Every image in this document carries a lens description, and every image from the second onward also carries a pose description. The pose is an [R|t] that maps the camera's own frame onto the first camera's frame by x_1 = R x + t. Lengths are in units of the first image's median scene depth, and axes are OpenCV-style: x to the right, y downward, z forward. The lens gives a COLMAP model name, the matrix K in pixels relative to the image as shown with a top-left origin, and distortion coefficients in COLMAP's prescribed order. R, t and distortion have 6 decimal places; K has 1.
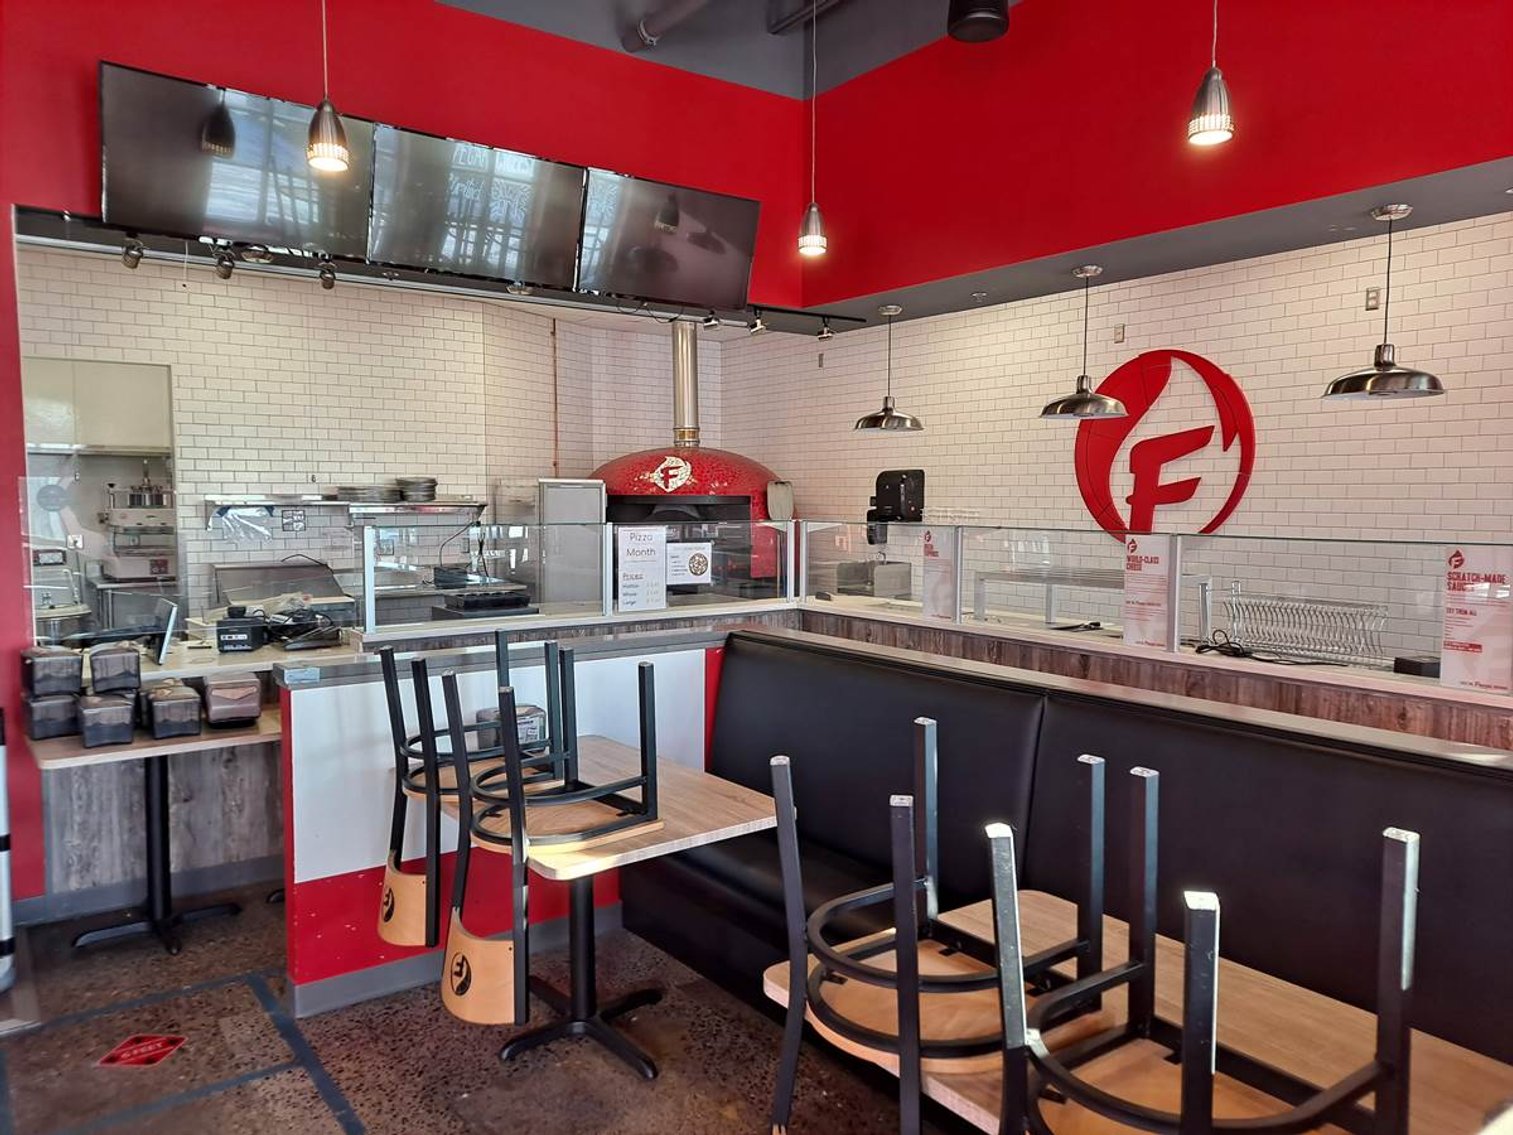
lens RADIAL K [[1100.3, 0, 757.0], [0, 1100.3, 565.9], [0, 0, 1]] dist [0.001184, 0.000187]
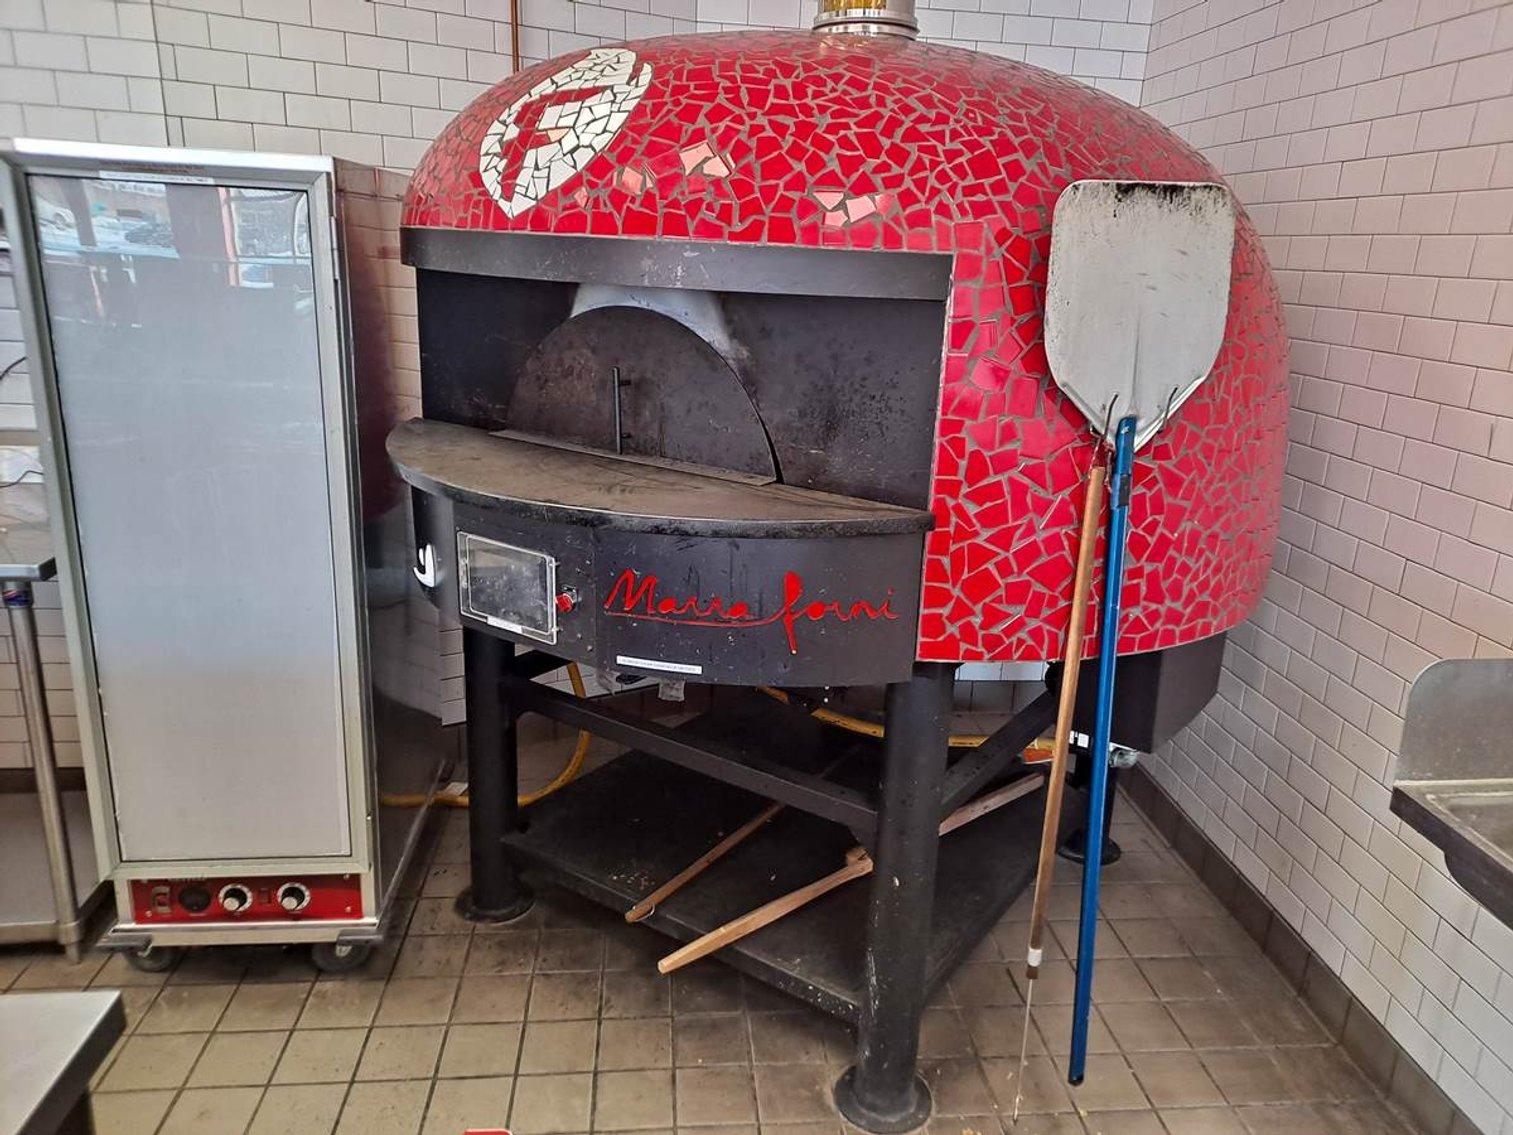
lens RADIAL K [[1100.3, 0, 758.5], [0, 1100.3, 565.0], [0, 0, 1]] dist [0.001184, 0.000187]
pose [[0.854303, 0.170814, -0.490907, 0.065629], [-0.066483, 0.972611, 0.222728, -0.051733], [0.515506, -0.157641, 0.842260, 0.814268]]
